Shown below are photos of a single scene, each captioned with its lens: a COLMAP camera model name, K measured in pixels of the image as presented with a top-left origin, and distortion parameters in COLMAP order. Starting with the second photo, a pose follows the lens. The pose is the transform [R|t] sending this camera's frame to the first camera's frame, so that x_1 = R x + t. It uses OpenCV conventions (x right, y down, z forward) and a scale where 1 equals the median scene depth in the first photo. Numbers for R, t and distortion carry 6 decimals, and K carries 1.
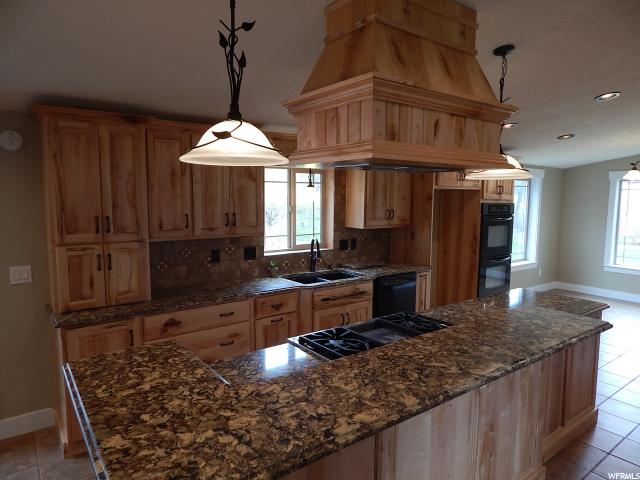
lens RADIAL K [[420.6, 0, 321.7], [0, 420.6, 240.0], [0, 0, 1]] dist [0.023255, -0.003087]
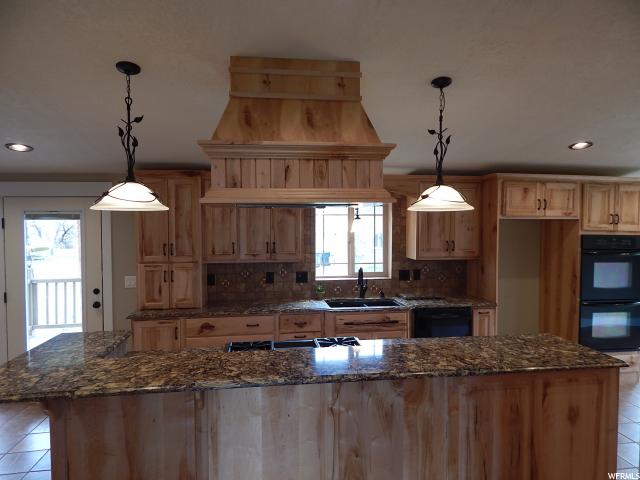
lens RADIAL K [[420.6, 0, 321.7], [0, 420.6, 240.0], [0, 0, 1]] dist [0.023255, -0.003087]
pose [[0.878512, 0.011609, -0.477579, 0.526887], [-0.043838, 0.997446, -0.056394, -0.009426], [0.475705, 0.070479, 0.876777, 0.012290]]
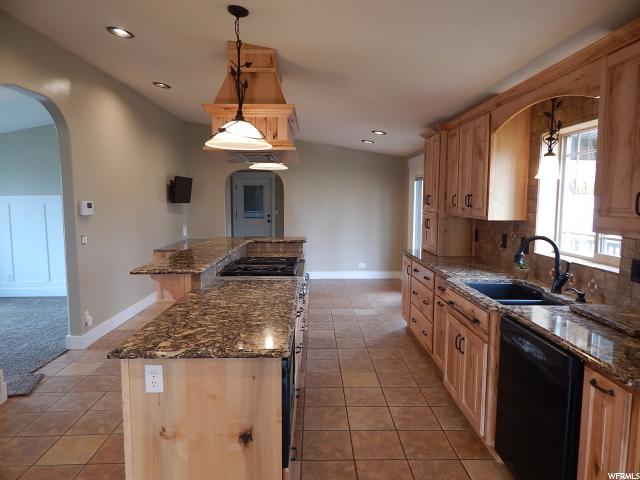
lens RADIAL K [[420.6, 0, 321.7], [0, 420.6, 240.0], [0, 0, 1]] dist [0.023255, -0.003087]
pose [[-0.582552, 0.074509, -0.809371, 0.898765], [-0.092493, 0.983244, 0.157088, -0.089160], [0.807514, 0.166373, -0.565899, 1.415037]]
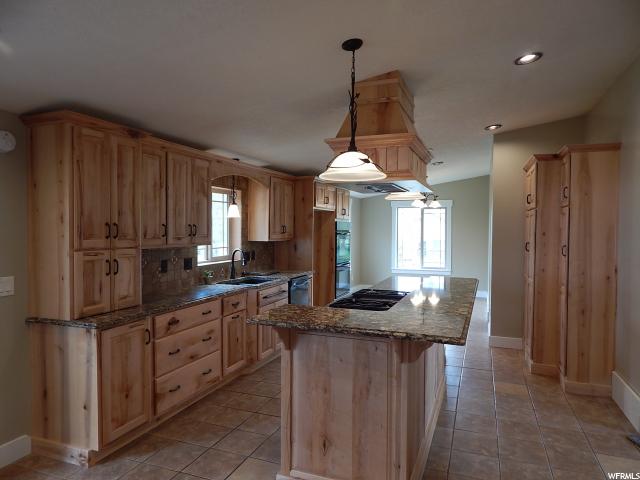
lens RADIAL K [[420.6, 0, 321.7], [0, 420.6, 240.0], [0, 0, 1]] dist [0.023255, -0.003087]
pose [[0.850892, -0.016311, 0.525088, -0.551142], [0.055349, 0.996738, -0.058728, 0.066718], [-0.522417, 0.079034, 0.849019, -0.127939]]
